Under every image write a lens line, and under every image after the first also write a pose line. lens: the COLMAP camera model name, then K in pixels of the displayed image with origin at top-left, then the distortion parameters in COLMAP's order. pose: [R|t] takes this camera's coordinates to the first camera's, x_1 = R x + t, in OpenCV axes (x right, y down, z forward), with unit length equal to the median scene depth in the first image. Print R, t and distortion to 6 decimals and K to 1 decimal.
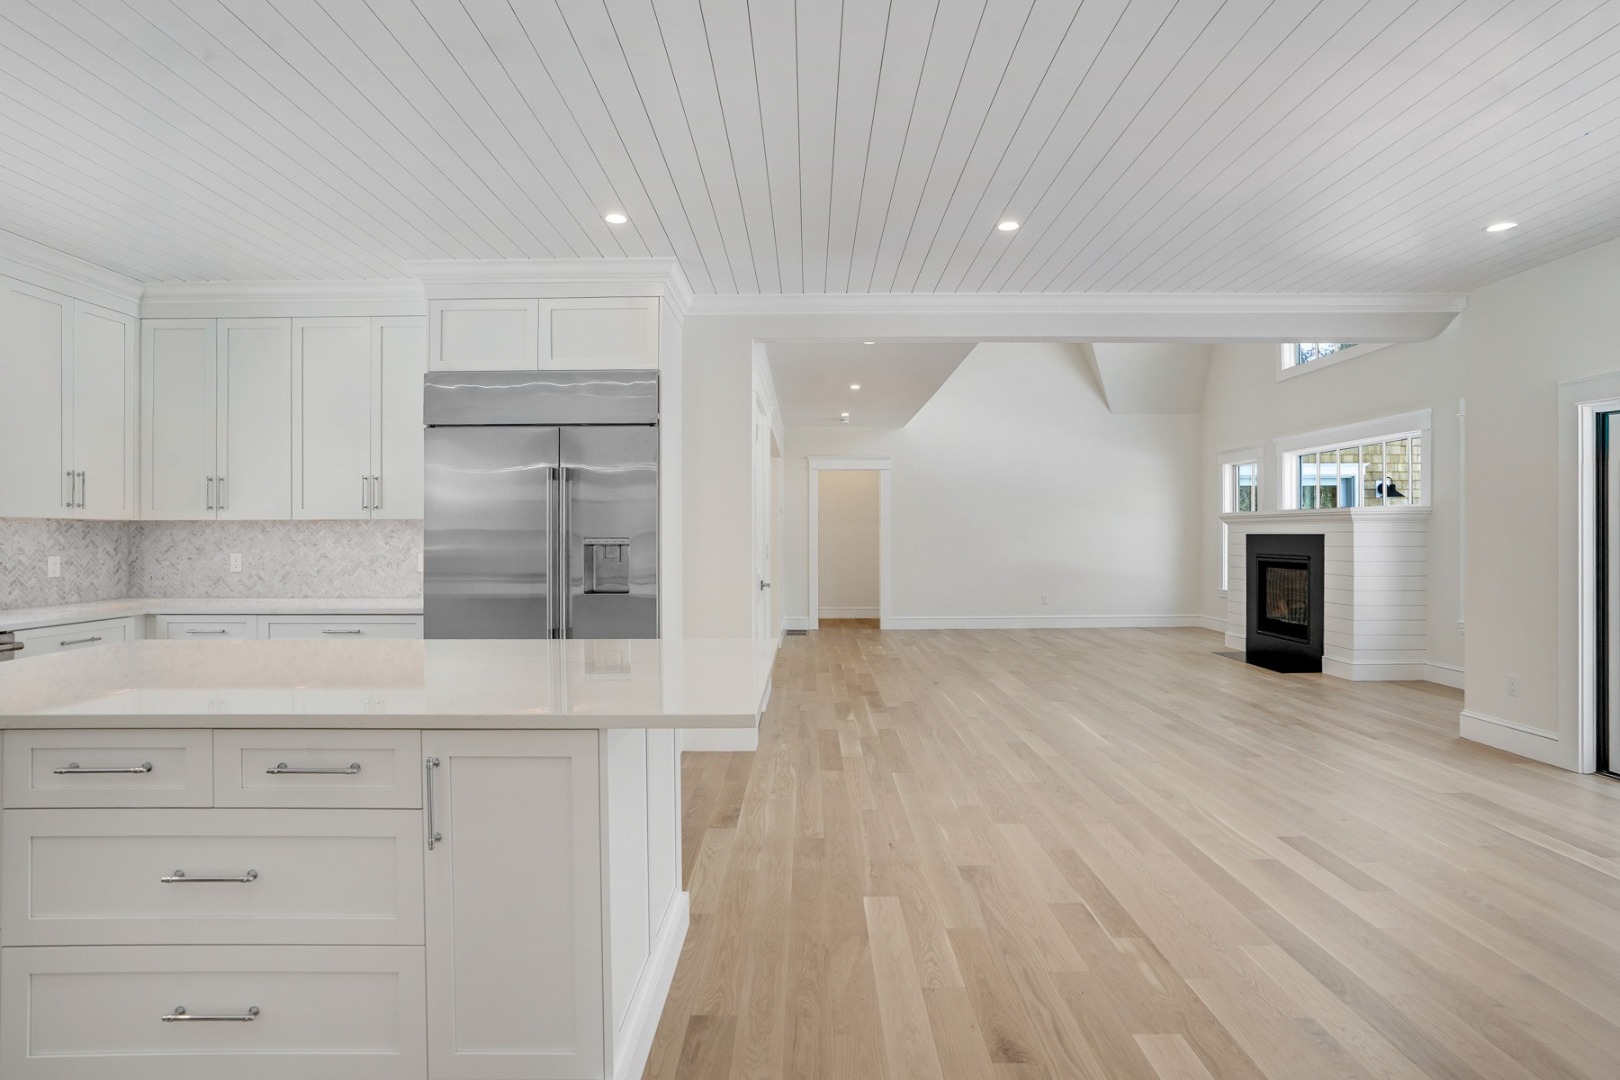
lens RADIAL K [[847.4, 0, 796.0], [0, 847.4, 530.2], [0, 0, 1]] dist [-0.015394, 0.004674]
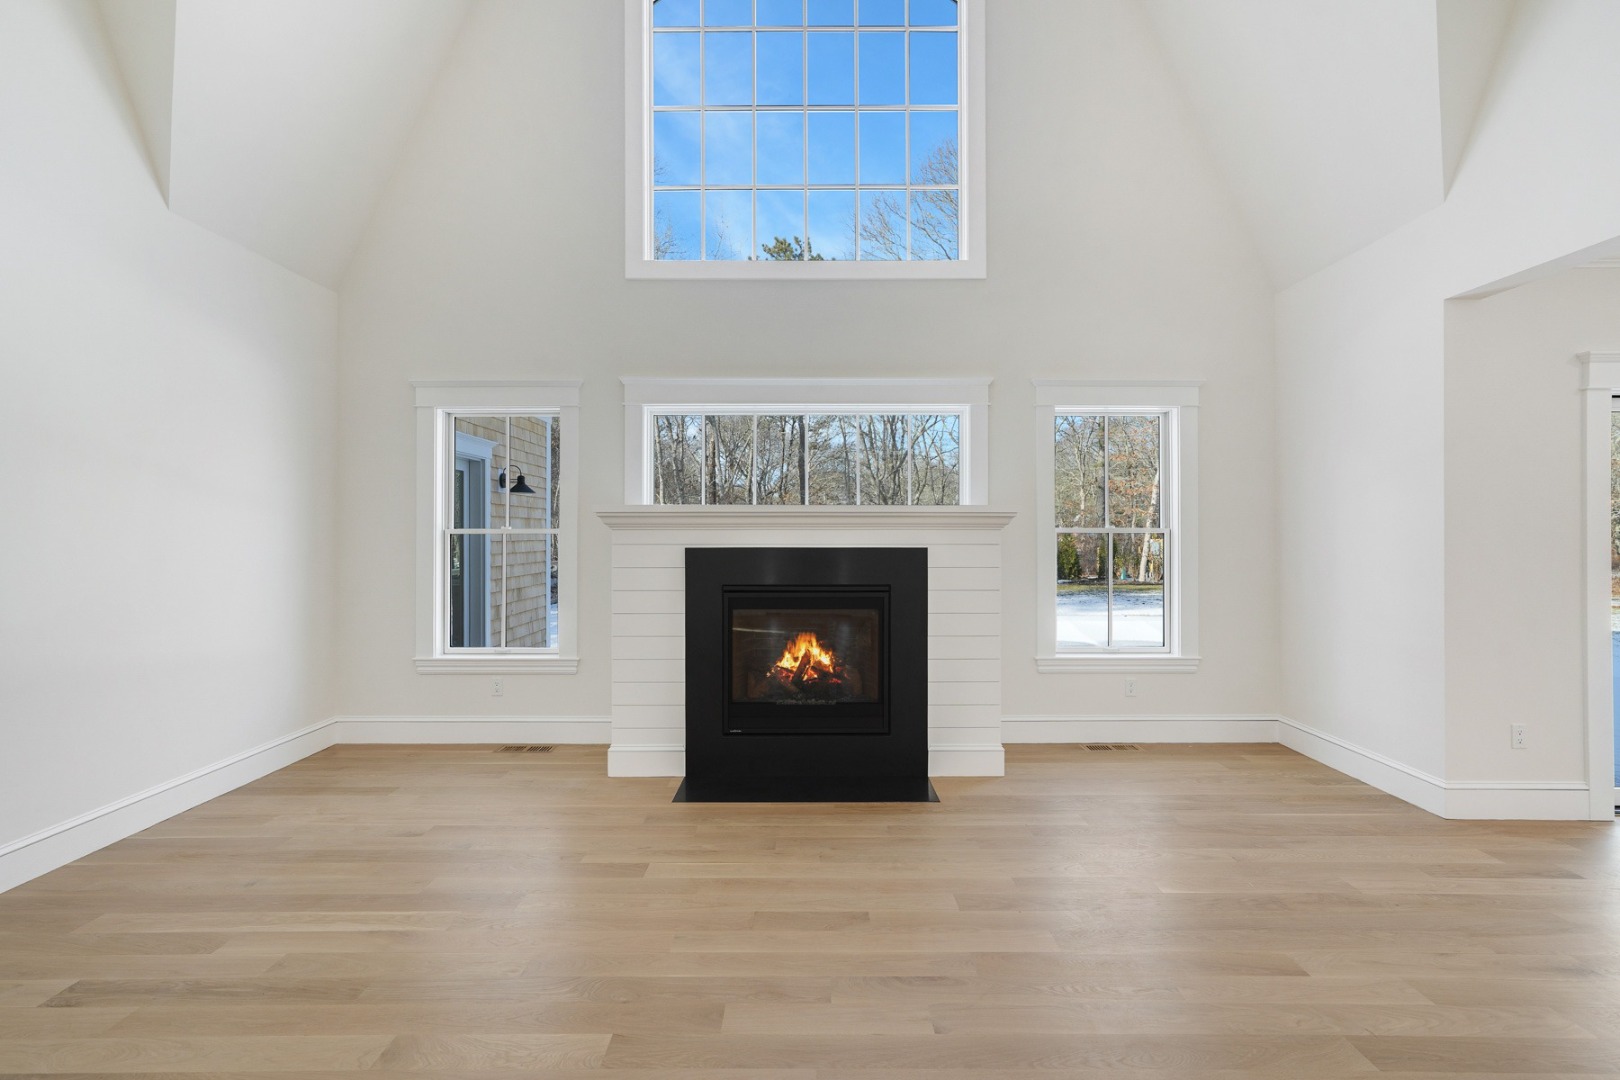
lens RADIAL K [[742.1, 0, 819.2], [0, 742.1, 520.3], [0, 0, 1]] dist [-0.017760, 0.008140]
pose [[-0.003065, 0.017454, 0.999843, 0.140447], [-0.003485, 0.999841, -0.017465, -0.009492], [-0.999989, -0.003538, -0.003004, 1.693086]]
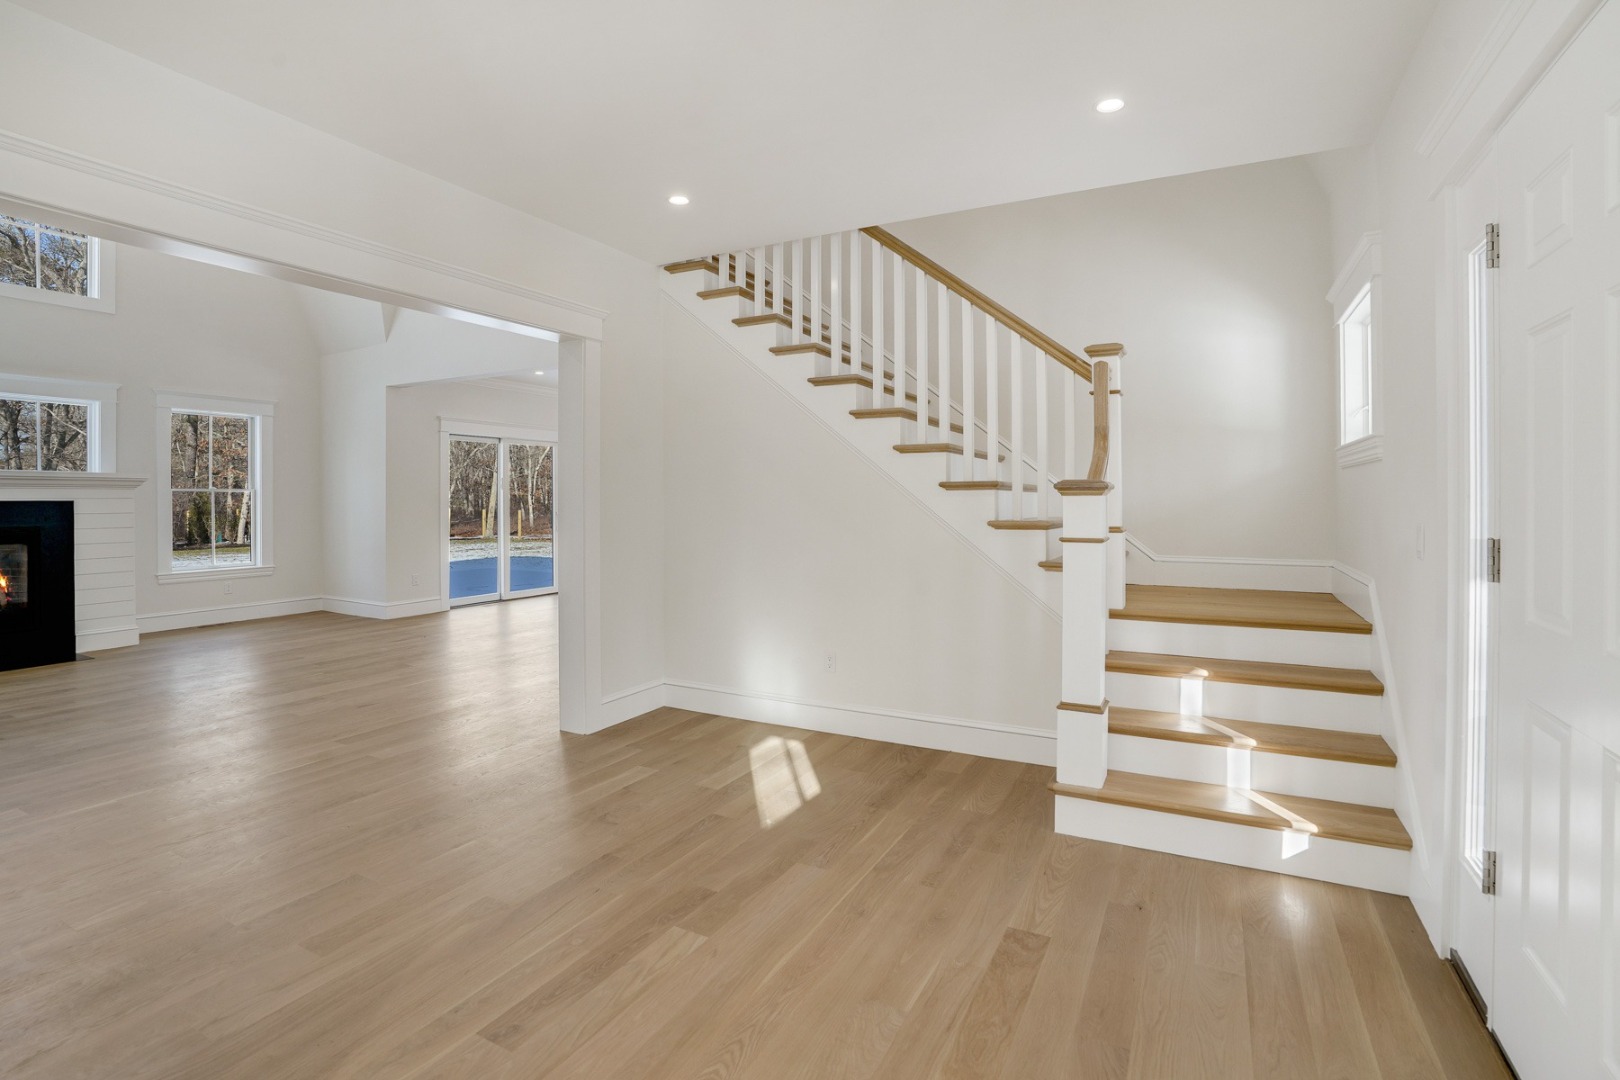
lens RADIAL K [[762.0, 0, 782.2], [0, 762.0, 490.9], [0, 0, 1]] dist [-0.038249, 0.003743]
pose [[-0.862293, 0.004684, 0.506389, -0.674625], [-0.000700, 0.999945, -0.010441, 0.002849], [-0.506410, -0.009358, -0.862242, 2.037192]]
